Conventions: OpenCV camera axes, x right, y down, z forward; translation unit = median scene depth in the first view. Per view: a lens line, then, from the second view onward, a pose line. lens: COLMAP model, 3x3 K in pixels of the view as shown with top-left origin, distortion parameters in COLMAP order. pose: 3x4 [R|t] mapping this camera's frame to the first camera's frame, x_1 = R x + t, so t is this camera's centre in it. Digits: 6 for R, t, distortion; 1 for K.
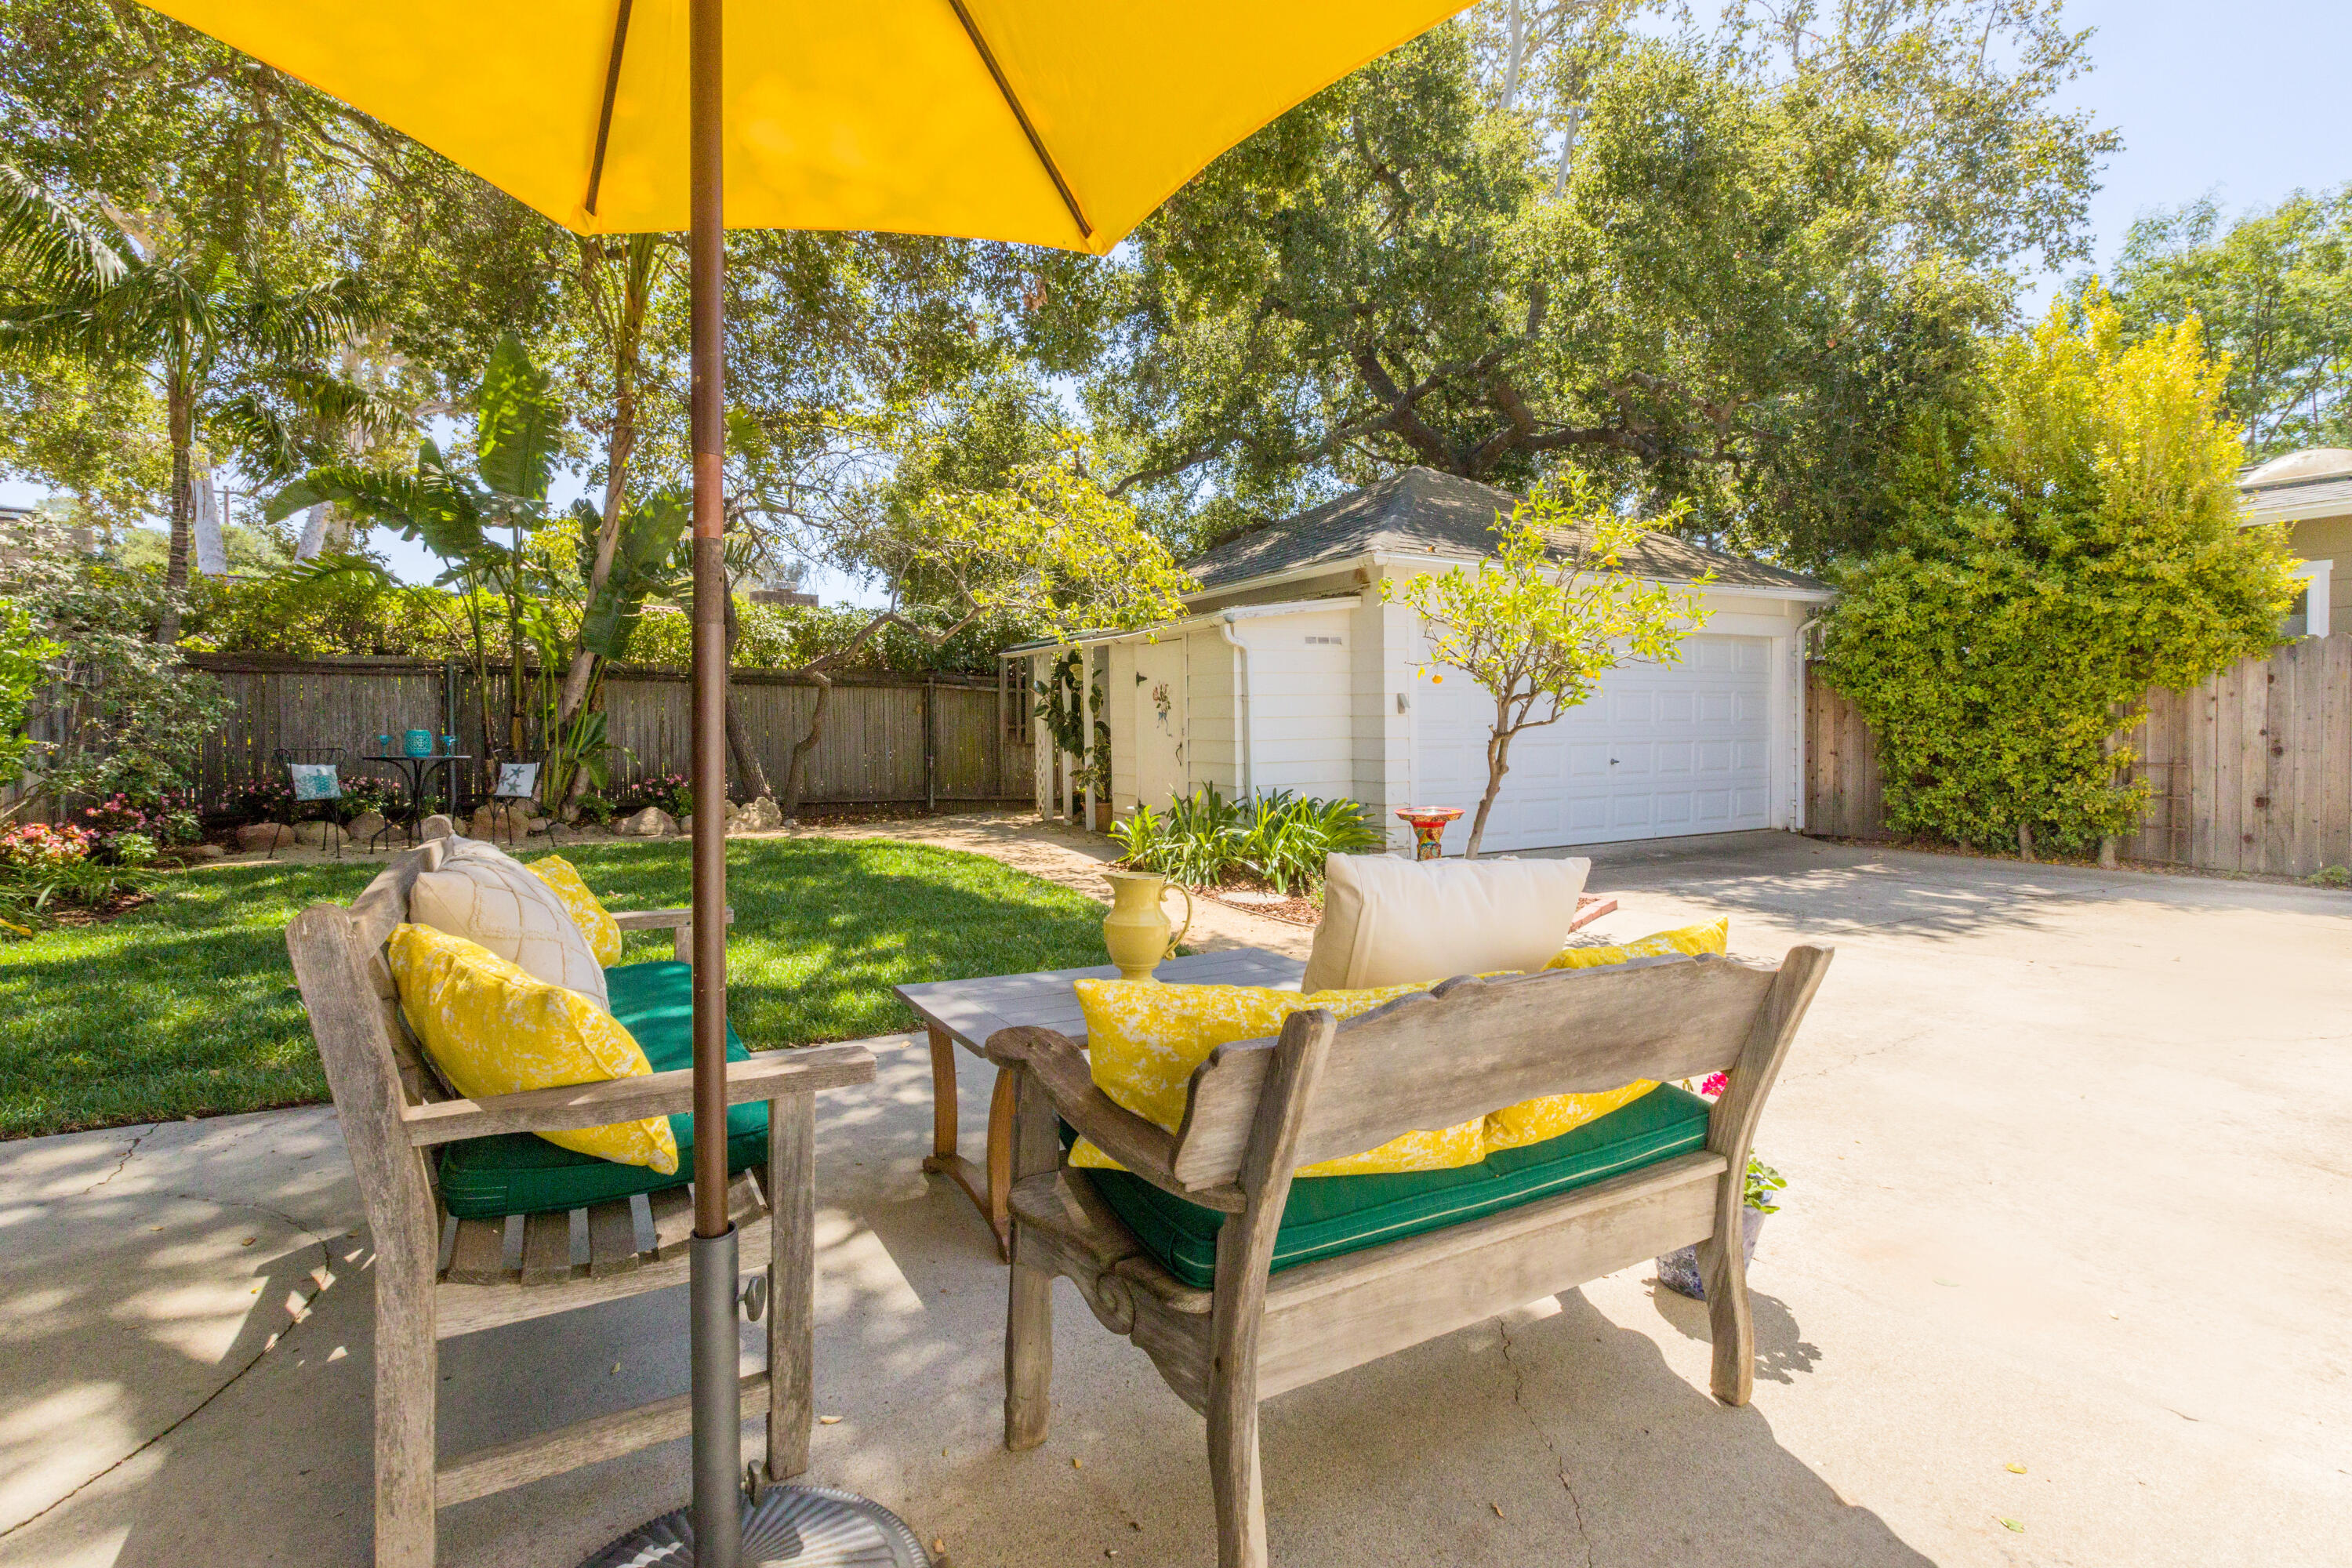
lens RADIAL K [[1076.1, 0, 1202.8], [0, 1076.1, 746.5], [0, 0, 1]] dist [-0.003476, 0.000063]
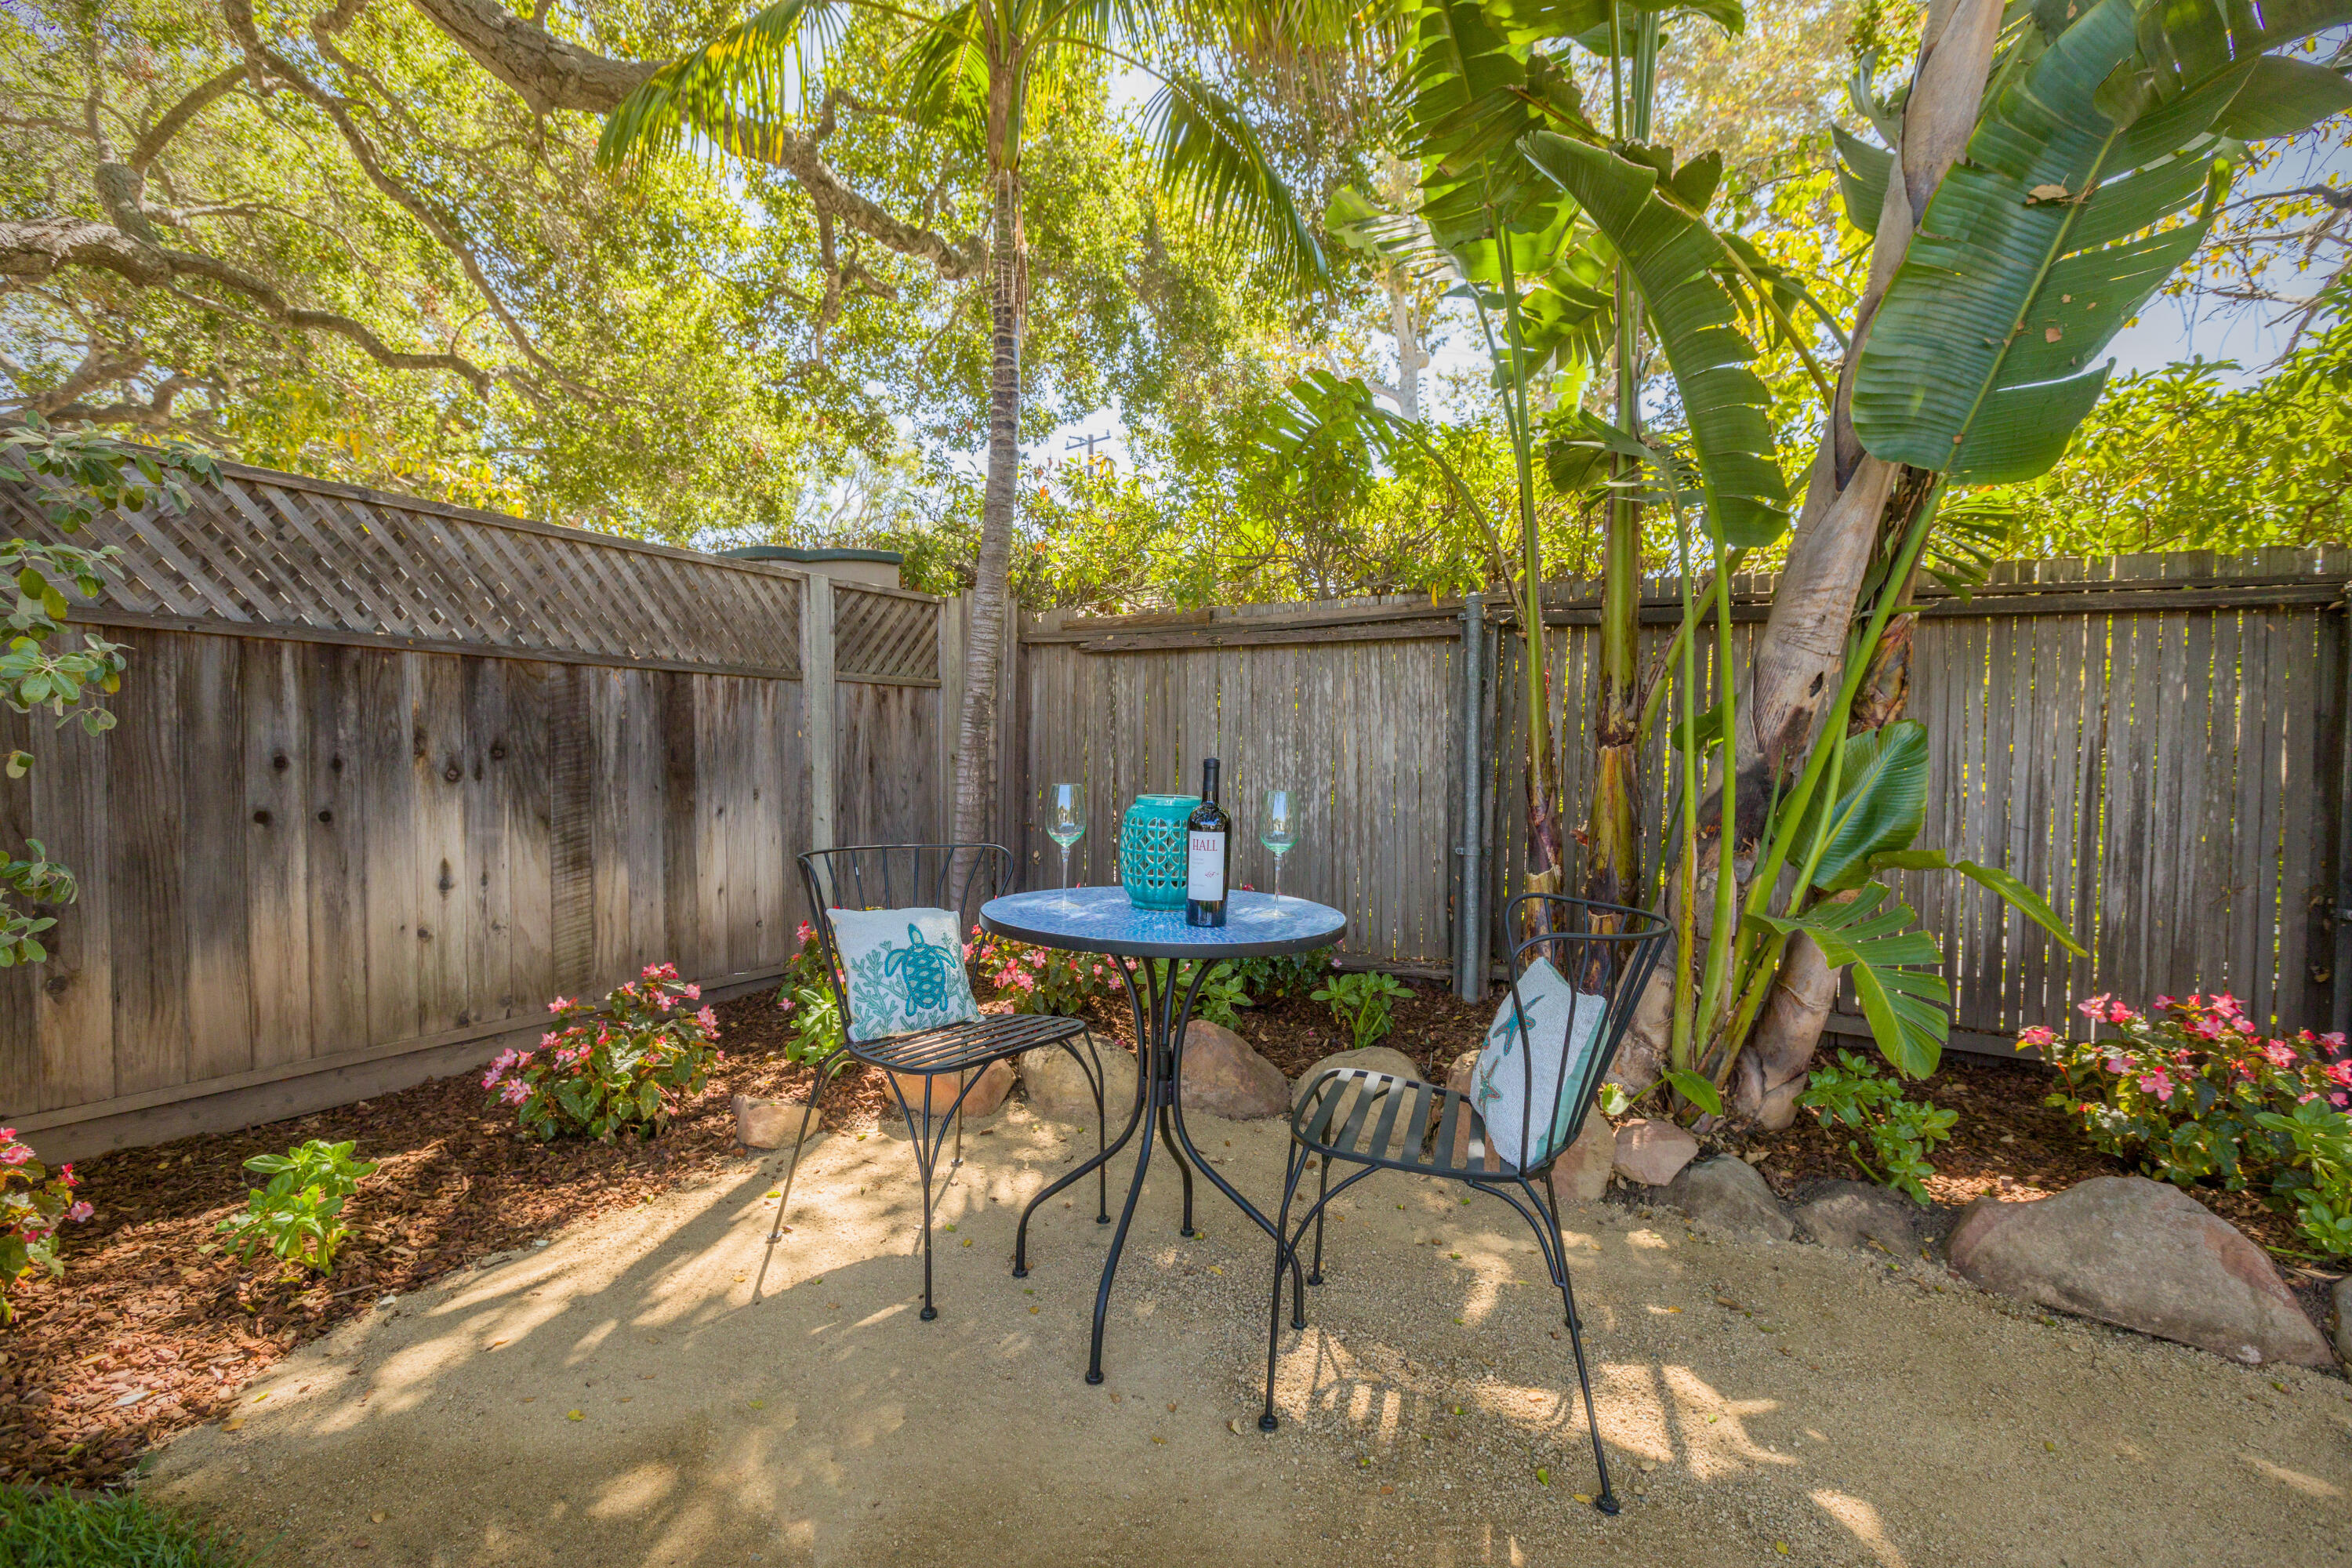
lens RADIAL K [[1076.1, 0, 1192.0], [0, 1076.1, 783.4], [0, 0, 1]] dist [-0.003476, 0.000063]
pose [[0.517291, 0.034172, -0.855127, -0.436276], [-0.027709, 0.999347, 0.023173, -0.020110], [0.855361, 0.011708, 0.517900, 0.737974]]
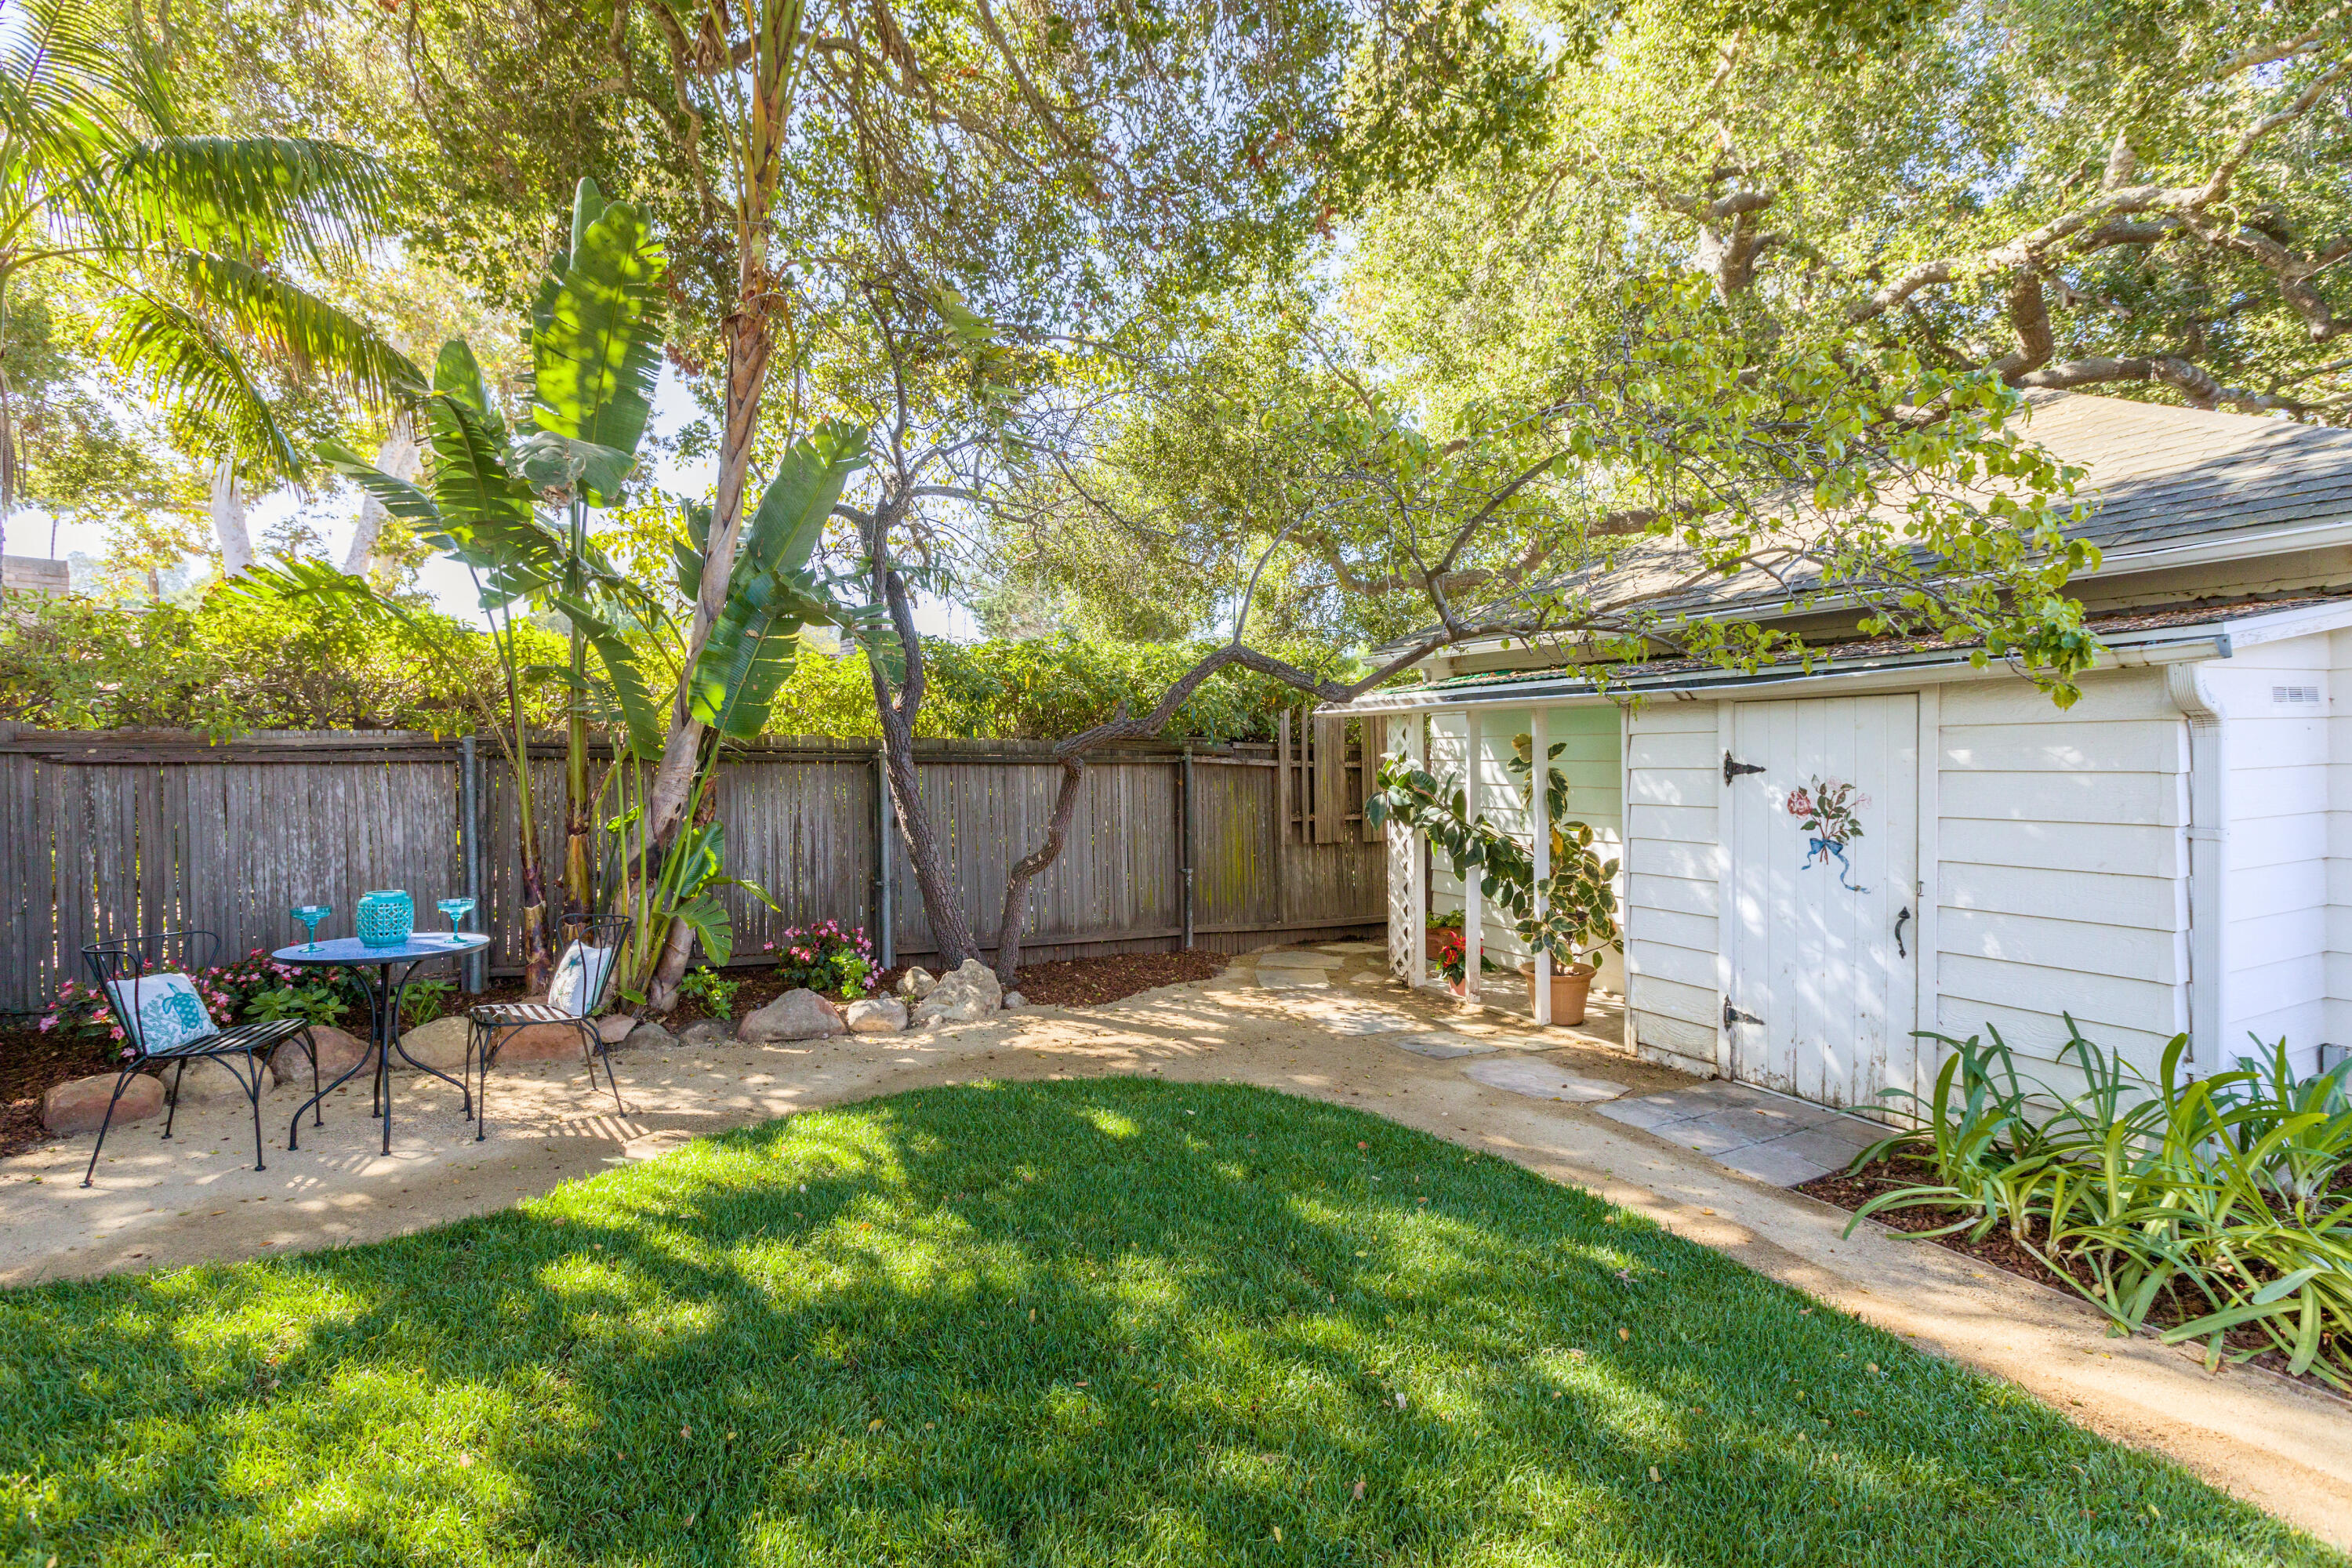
lens RADIAL K [[1086.6, 0, 1179.7], [0, 1086.6, 768.2], [0, 0, 1]] dist [0.003117, 0.000026]
pose [[0.997730, -0.007667, -0.066899, -0.267690], [0.006761, 0.999882, -0.013762, -0.053546], [0.066997, 0.013278, 0.997665, 0.426031]]
